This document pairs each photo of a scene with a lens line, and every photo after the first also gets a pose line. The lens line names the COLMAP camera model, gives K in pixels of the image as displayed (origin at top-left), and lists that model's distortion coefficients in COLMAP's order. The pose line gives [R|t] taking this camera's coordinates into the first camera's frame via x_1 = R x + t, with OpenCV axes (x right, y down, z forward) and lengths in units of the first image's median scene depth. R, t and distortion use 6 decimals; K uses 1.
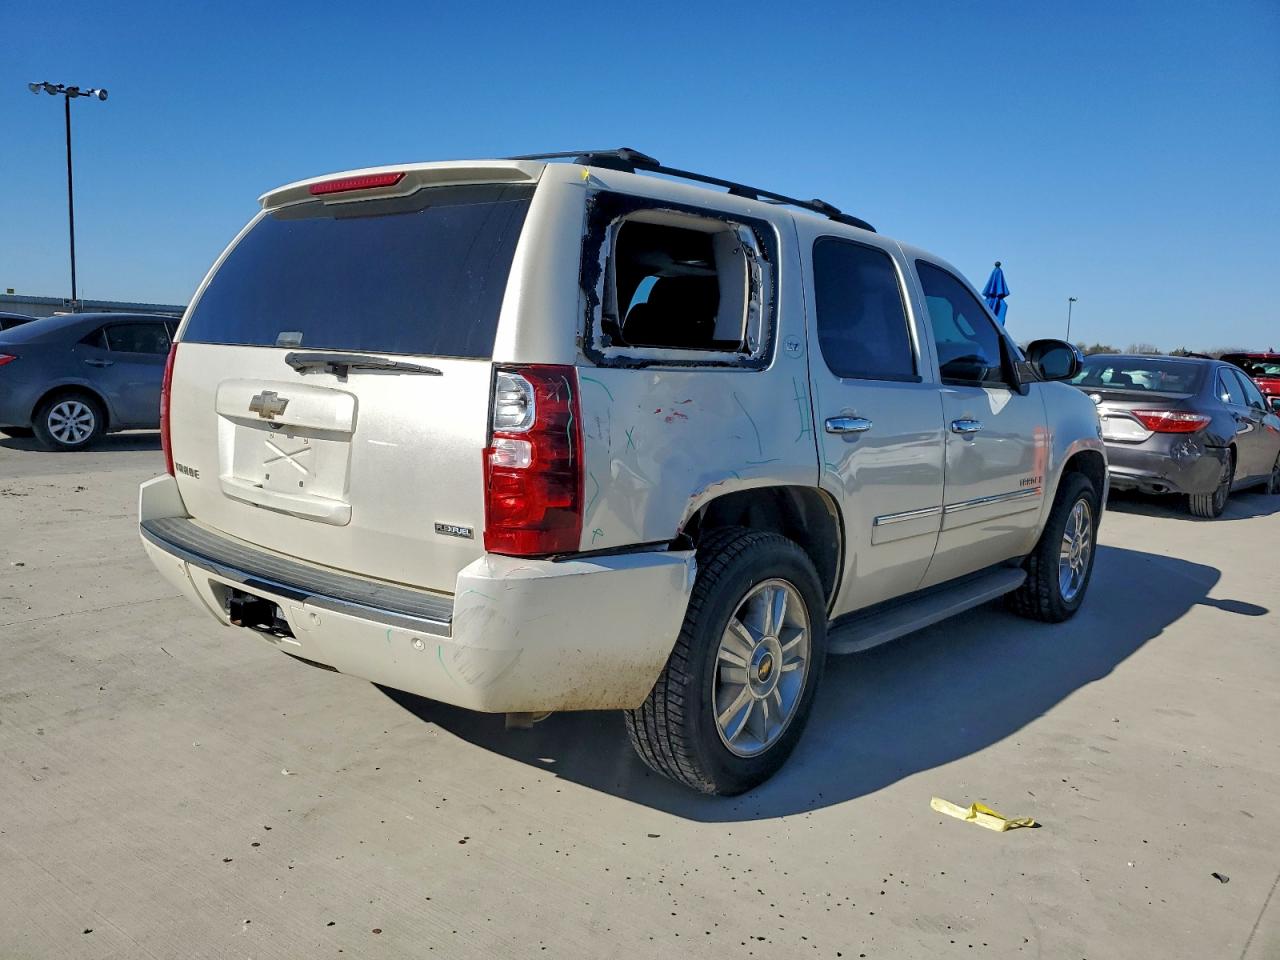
lens RADIAL K [[973.6, 0, 640.0], [0, 973.6, 480.0], [0, 0, 1]] dist [0.042867, -0.000364]
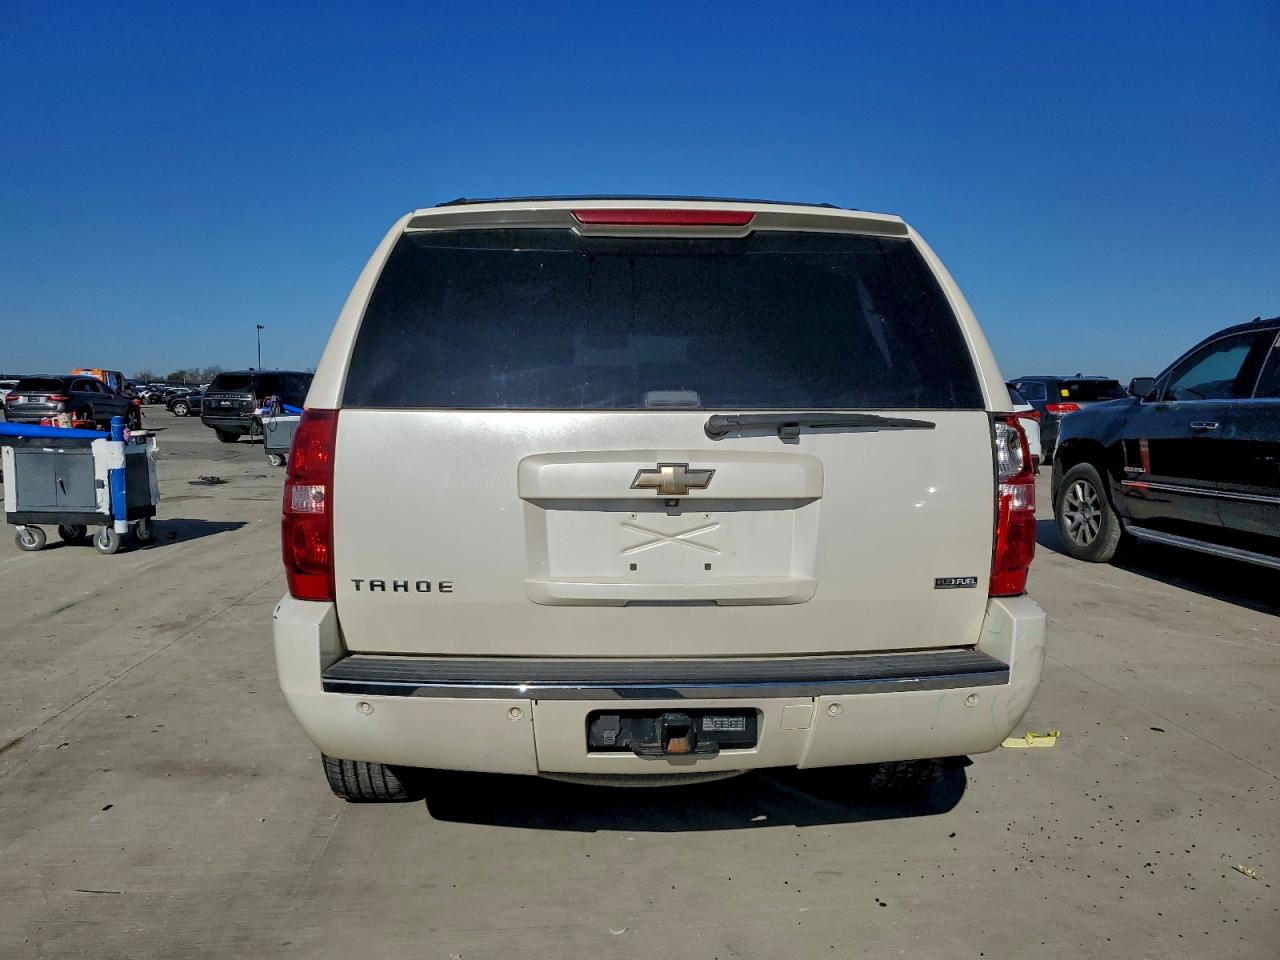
lens RADIAL K [[914.7, 0, 640.3], [0, 914.7, 505.2], [0, 0, 1]] dist [0.036437, -0.002660]
pose [[0.733859, -0.108160, 0.670635, -0.936161], [0.117678, 0.992558, 0.031308, -0.083679], [-0.669031, 0.055944, 0.741126, 0.460346]]
